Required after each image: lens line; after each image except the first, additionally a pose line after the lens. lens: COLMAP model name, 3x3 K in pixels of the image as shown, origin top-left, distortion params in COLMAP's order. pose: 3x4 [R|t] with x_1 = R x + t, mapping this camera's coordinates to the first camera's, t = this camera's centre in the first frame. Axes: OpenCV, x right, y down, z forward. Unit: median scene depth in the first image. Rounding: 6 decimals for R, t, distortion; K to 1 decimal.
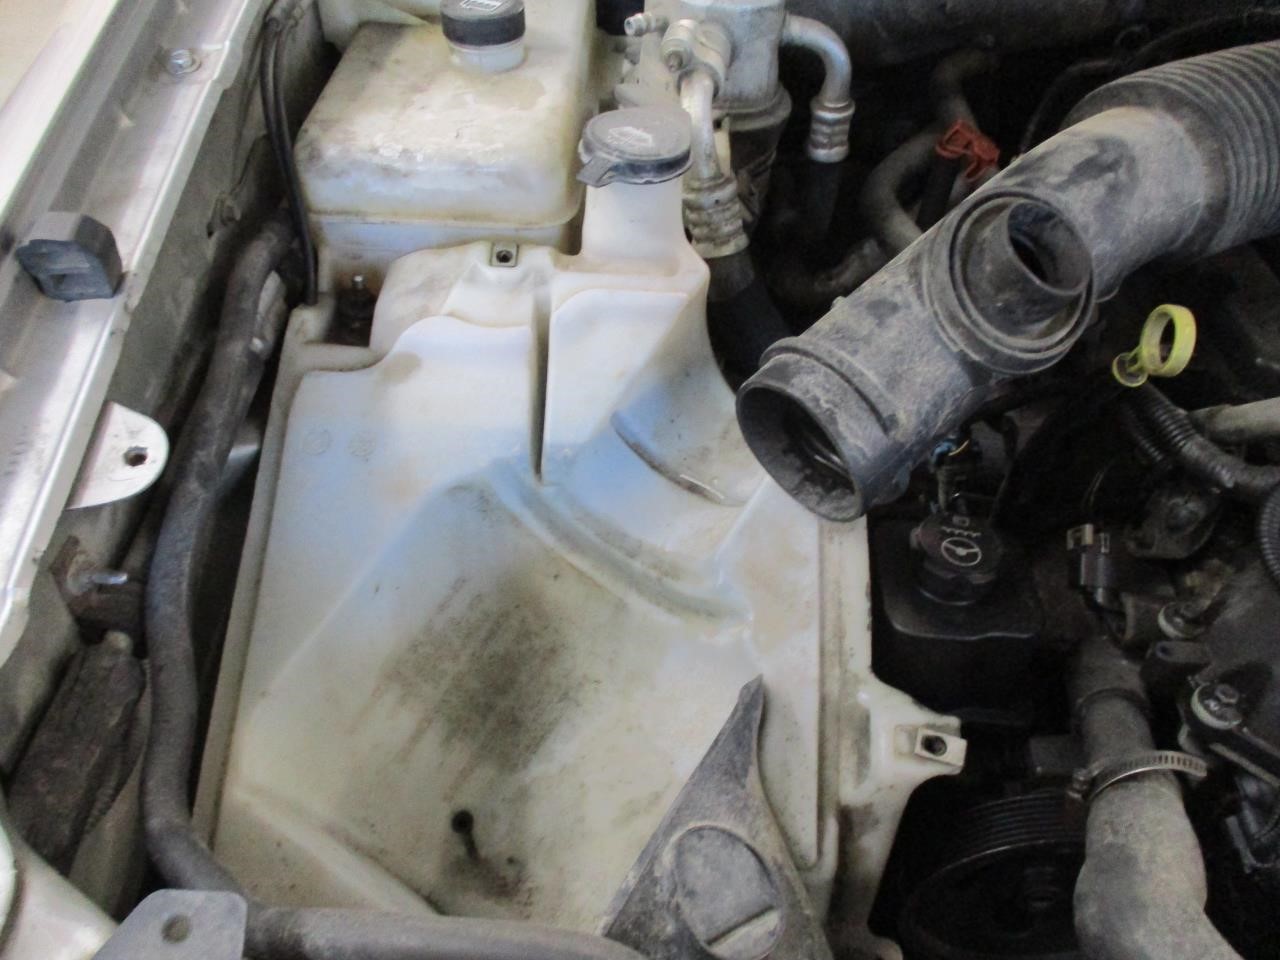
lens RADIAL K [[1089.3, 0, 653.5], [0, 1089.3, 487.4], [0, 0, 1]] dist [-0.032916, 0.012758]
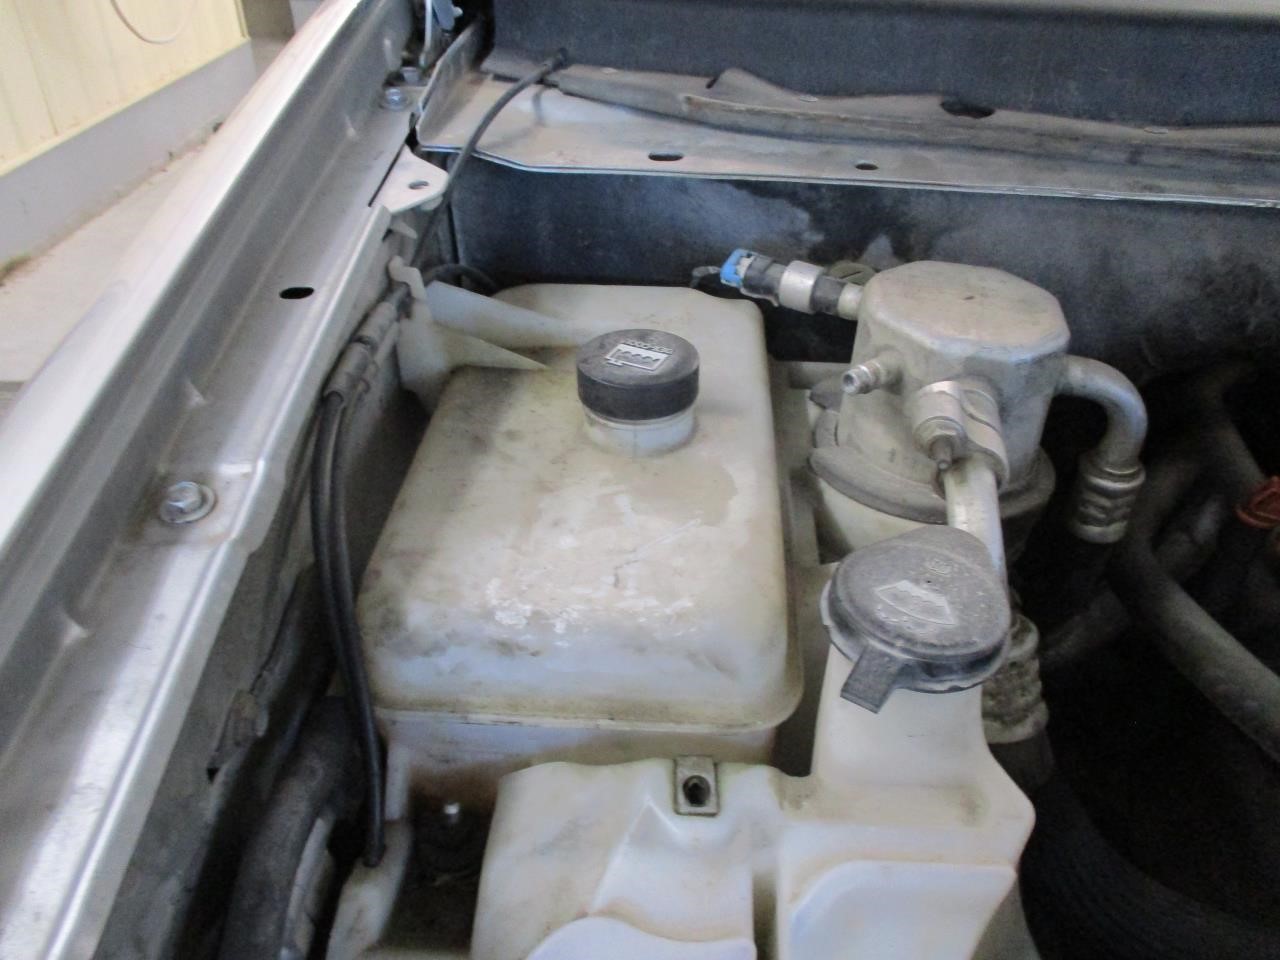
lens RADIAL K [[1089.3, 0, 633.6], [0, 1089.3, 478.6], [0, 0, 1]] dist [-0.032916, 0.012758]
pose [[0.999098, -0.000181, -0.042454, -0.144417], [-0.007617, 0.983002, -0.183434, -0.267674], [0.041766, 0.183592, 0.982115, 0.371439]]
